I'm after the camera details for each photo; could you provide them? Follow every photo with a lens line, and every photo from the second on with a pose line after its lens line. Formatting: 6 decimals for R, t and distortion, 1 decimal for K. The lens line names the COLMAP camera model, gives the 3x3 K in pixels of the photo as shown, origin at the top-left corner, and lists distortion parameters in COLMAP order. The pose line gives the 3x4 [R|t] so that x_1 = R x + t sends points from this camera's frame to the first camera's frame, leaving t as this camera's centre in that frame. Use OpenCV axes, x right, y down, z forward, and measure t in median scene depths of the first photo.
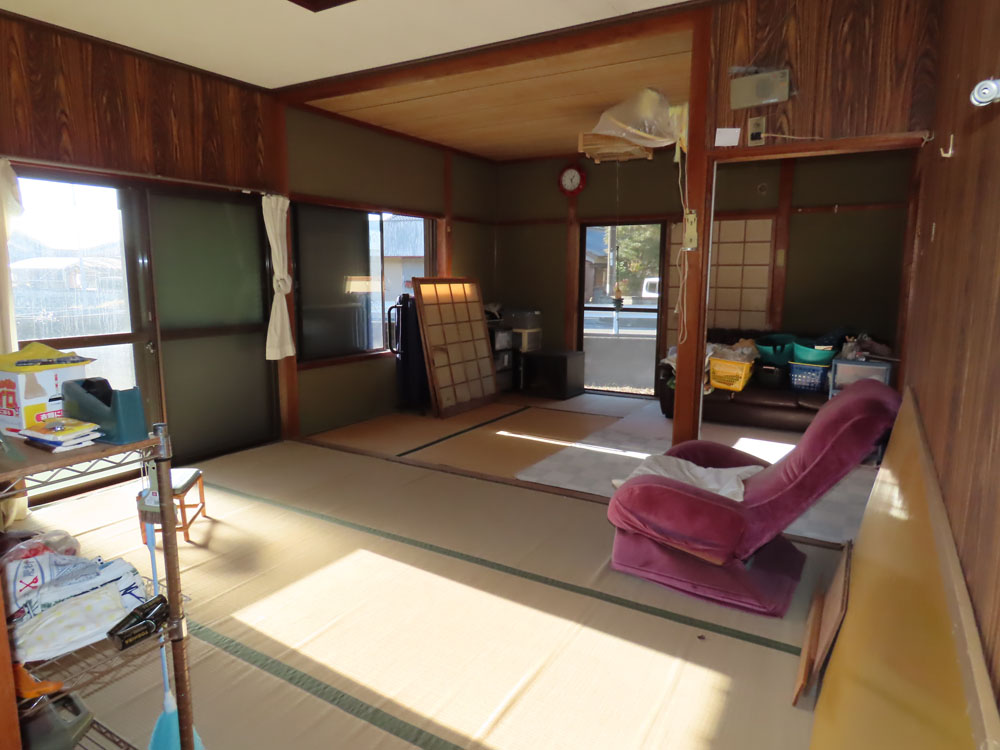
lens RADIAL K [[625.1, 0, 503.8], [0, 625.1, 373.7], [0, 0, 1]] dist [-0.024781, -0.001444]
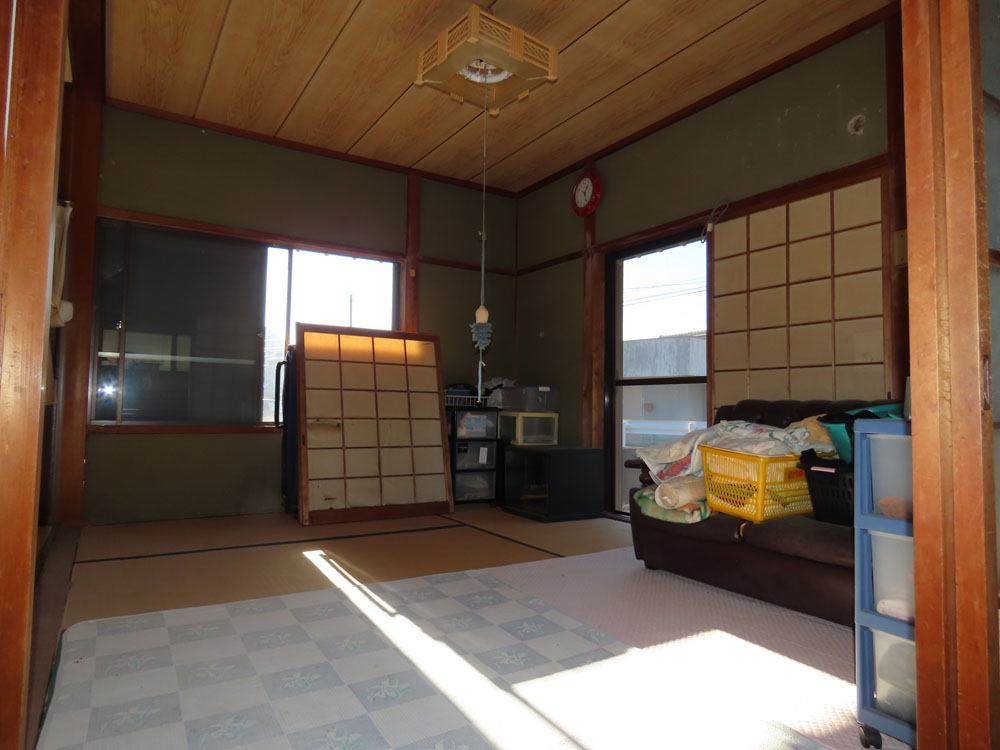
lens RADIAL K [[625.1, 0, 503.8], [0, 625.1, 373.7], [0, 0, 1]] dist [-0.024781, -0.001444]
pose [[0.892475, -0.014551, -0.450862, 0.360218], [-0.081008, 0.978062, -0.191919, 0.021568], [0.443763, 0.207806, 0.871717, 0.441834]]
